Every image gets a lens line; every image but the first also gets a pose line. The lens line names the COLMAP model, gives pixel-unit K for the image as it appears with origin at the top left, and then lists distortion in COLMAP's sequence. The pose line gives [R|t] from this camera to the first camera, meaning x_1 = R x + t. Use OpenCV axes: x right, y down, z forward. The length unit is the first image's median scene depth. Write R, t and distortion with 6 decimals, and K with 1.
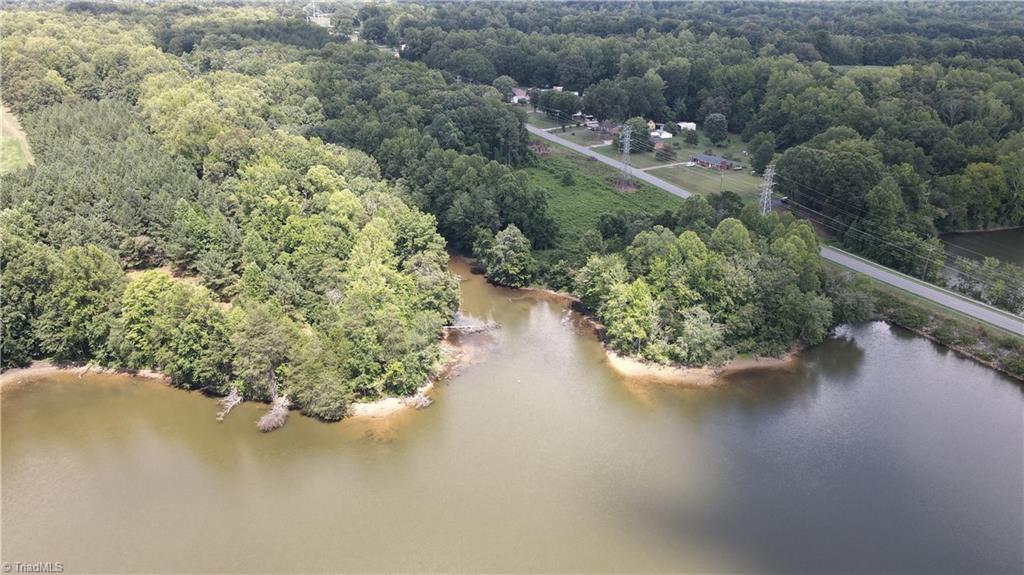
lens RADIAL K [[768.8, 0, 513.7], [0, 768.8, 288.4], [0, 0, 1]] dist [0.007819, 0.017877]
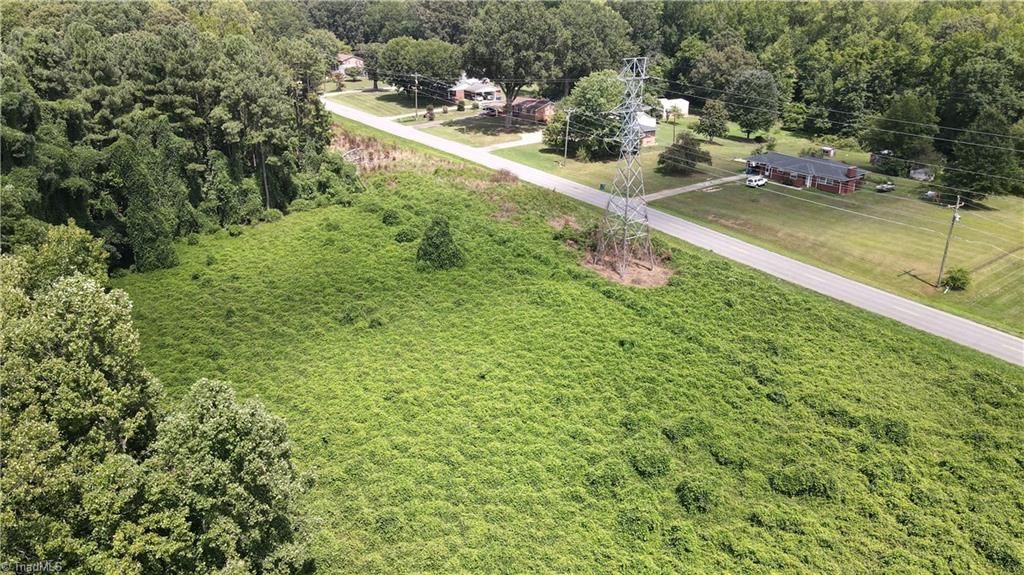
lens RADIAL K [[768.8, 0, 511.5], [0, 768.8, 286.0], [0, 0, 1]] dist [0.007819, 0.017877]
pose [[0.988646, -0.055519, 0.139631, 0.048531], [0.058908, 0.998058, -0.020257, -0.102459], [-0.138235, 0.028252, 0.989996, 0.603849]]
